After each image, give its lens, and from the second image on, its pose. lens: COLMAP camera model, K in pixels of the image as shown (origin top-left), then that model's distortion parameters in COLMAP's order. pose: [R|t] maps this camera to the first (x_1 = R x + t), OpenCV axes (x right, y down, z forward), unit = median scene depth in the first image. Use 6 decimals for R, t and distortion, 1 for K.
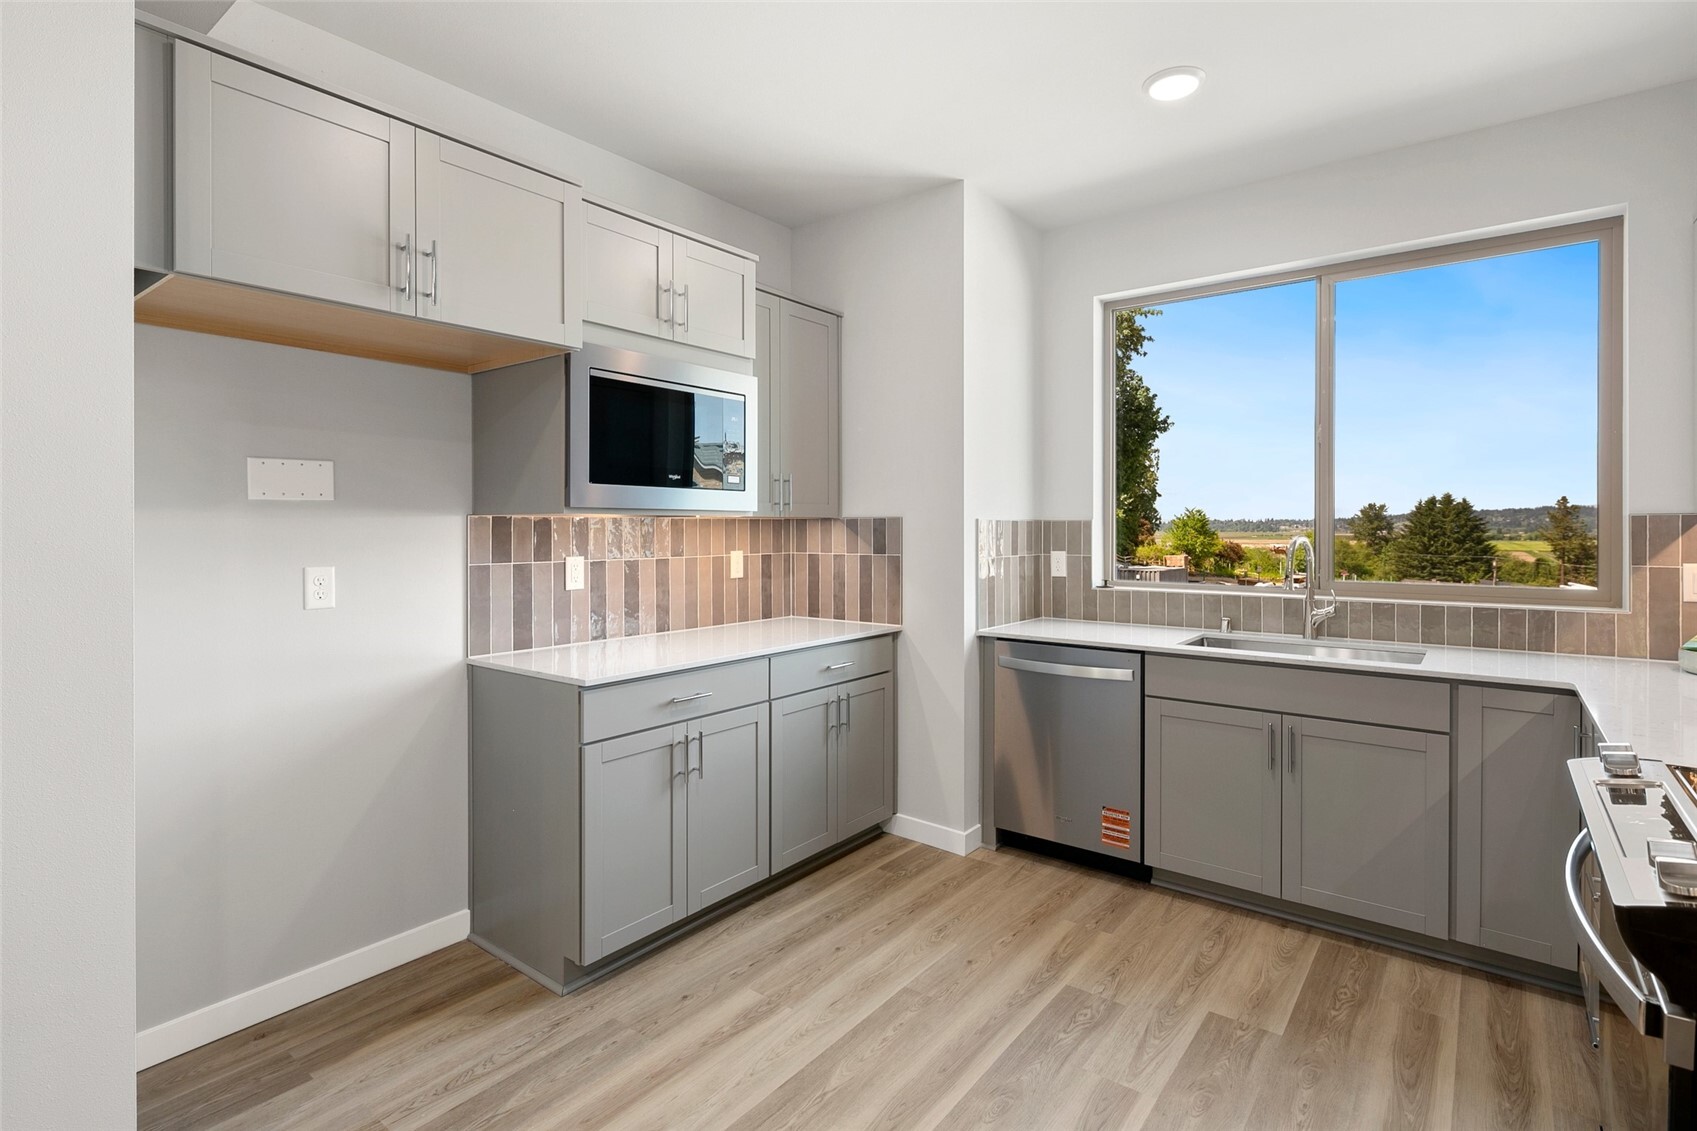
lens RADIAL K [[818.8, 0, 854.3], [0, 818.8, 526.5], [0, 0, 1]] dist [0.005758, -0.006293]
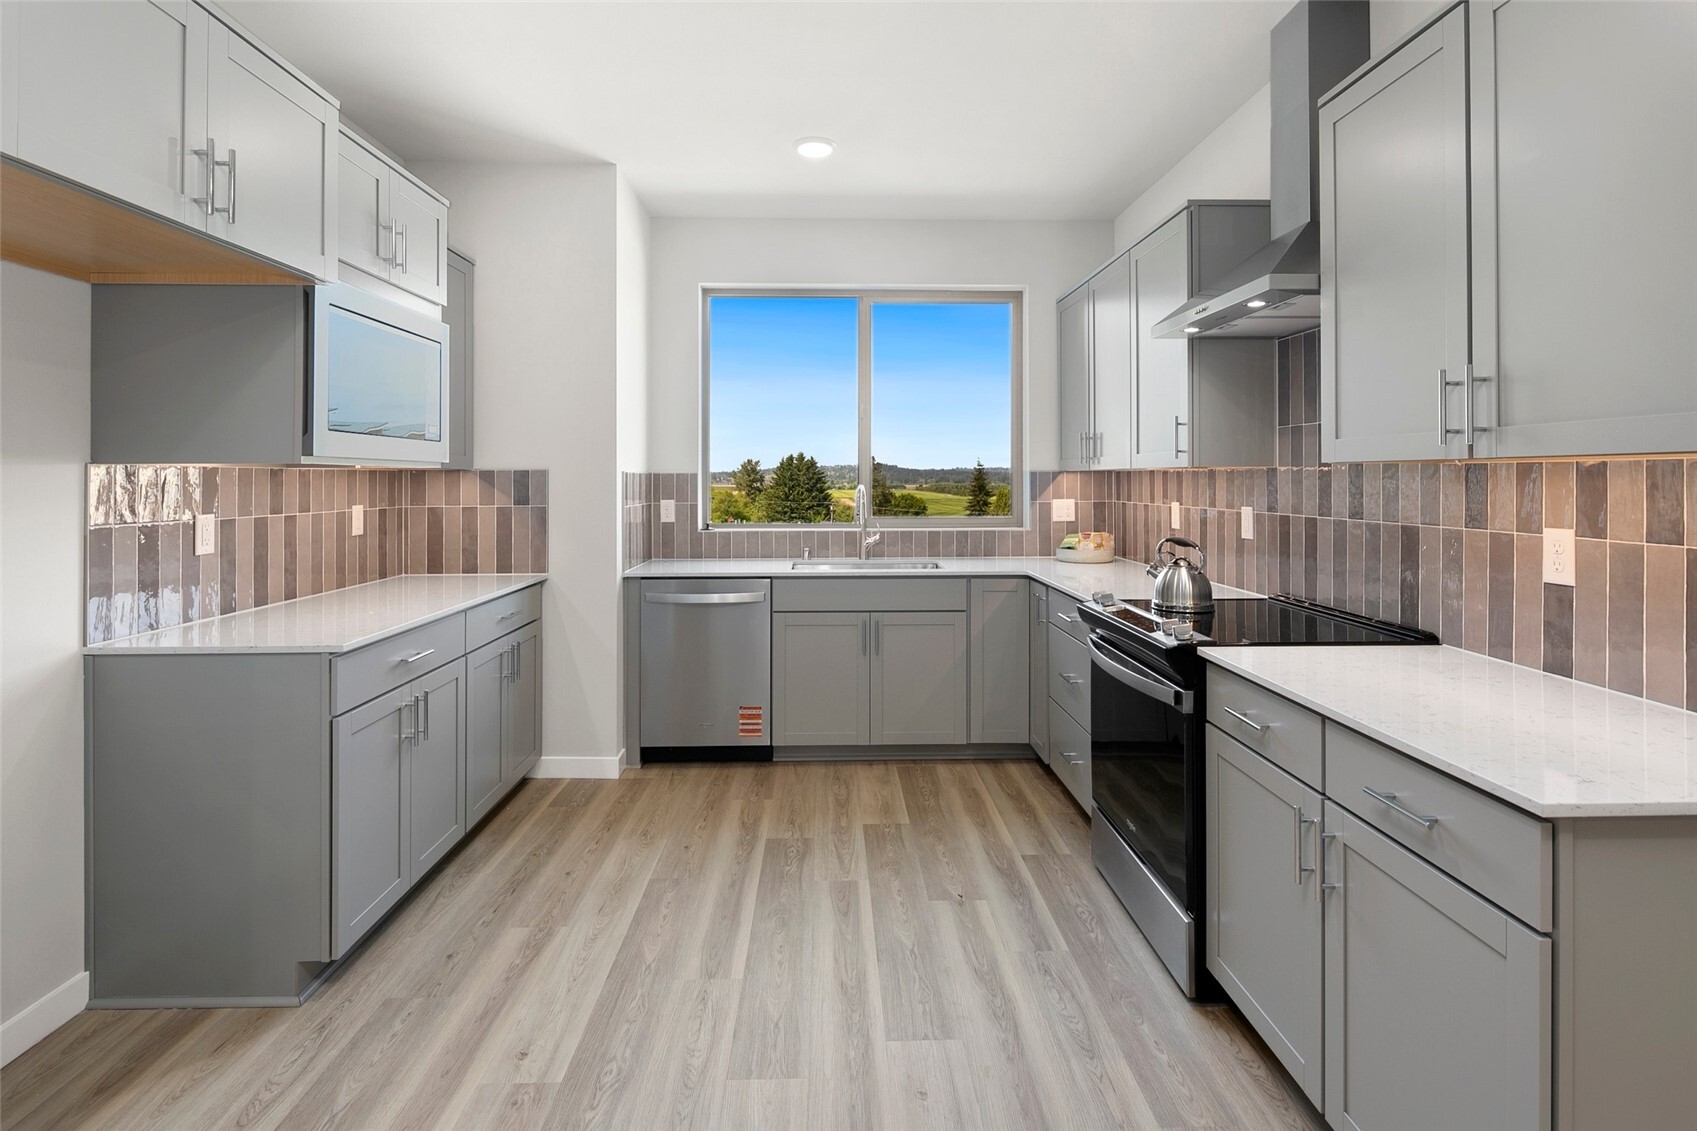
lens RADIAL K [[823.1, 0, 846.1], [0, 823.1, 468.8], [0, 0, 1]] dist [-0.002433, -0.002025]
pose [[0.772268, 0.006966, 0.635259, -0.366170], [0.001057, 0.999924, -0.012249, 0.001268], [-0.635297, 0.010131, 0.772202, -0.054491]]
